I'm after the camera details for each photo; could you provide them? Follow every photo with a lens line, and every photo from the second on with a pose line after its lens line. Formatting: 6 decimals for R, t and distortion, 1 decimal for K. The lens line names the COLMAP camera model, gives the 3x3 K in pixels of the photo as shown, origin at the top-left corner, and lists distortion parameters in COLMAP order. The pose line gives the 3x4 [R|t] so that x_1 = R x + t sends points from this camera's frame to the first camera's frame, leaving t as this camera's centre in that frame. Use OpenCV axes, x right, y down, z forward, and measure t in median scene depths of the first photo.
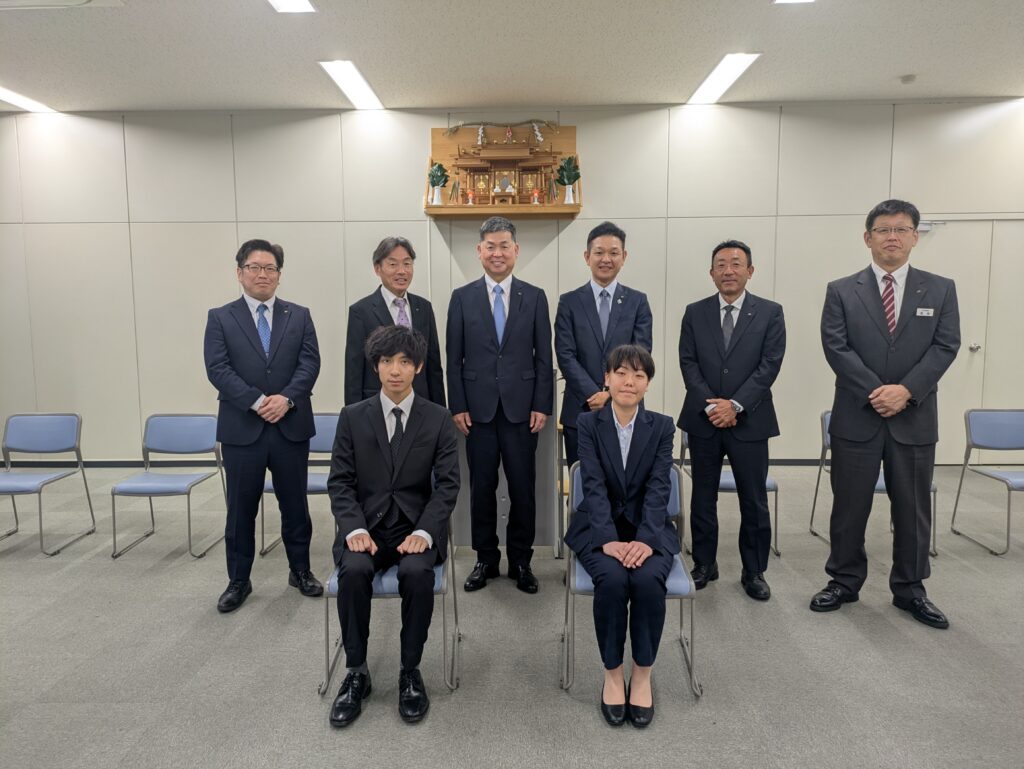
lens RADIAL K [[730.6, 0, 512.0], [0, 730.6, 384.5], [0, 0, 1]] dist [0.049582, -0.005459]
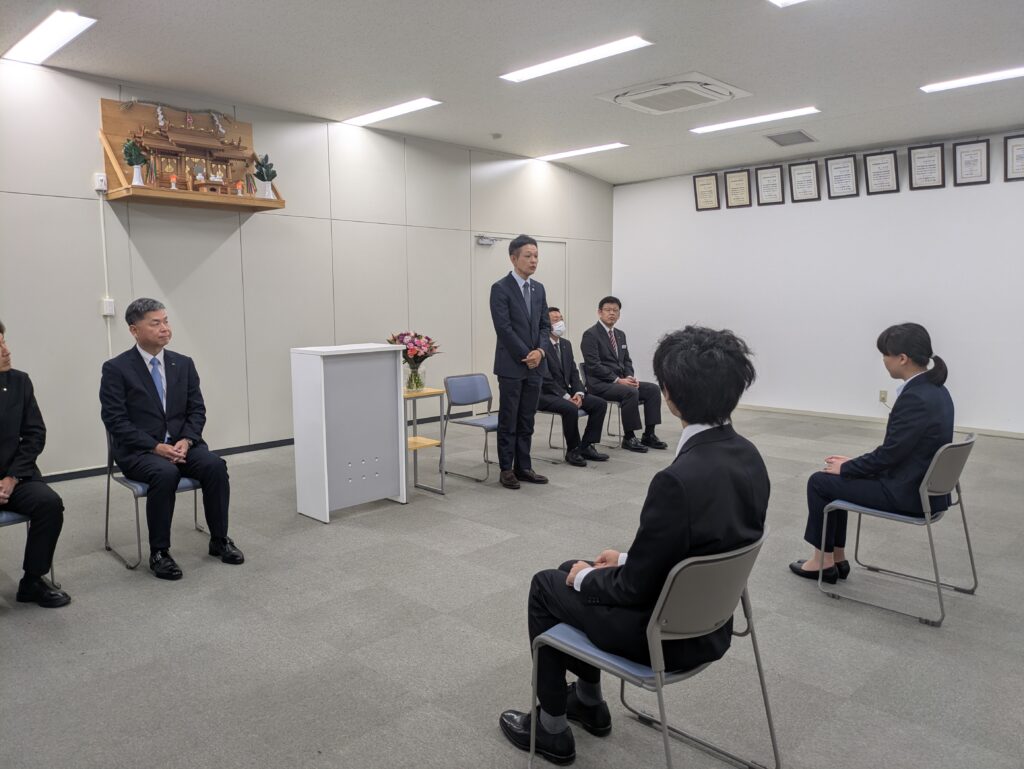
lens RADIAL K [[730.6, 0, 512.0], [0, 730.6, 384.5], [0, 0, 1]] dist [0.049582, -0.005459]
pose [[0.703248, -0.085506, 0.705784, -0.435692], [0.079968, 0.995955, 0.040979, 0.005639], [-0.706433, 0.027622, 0.707241, 0.002981]]
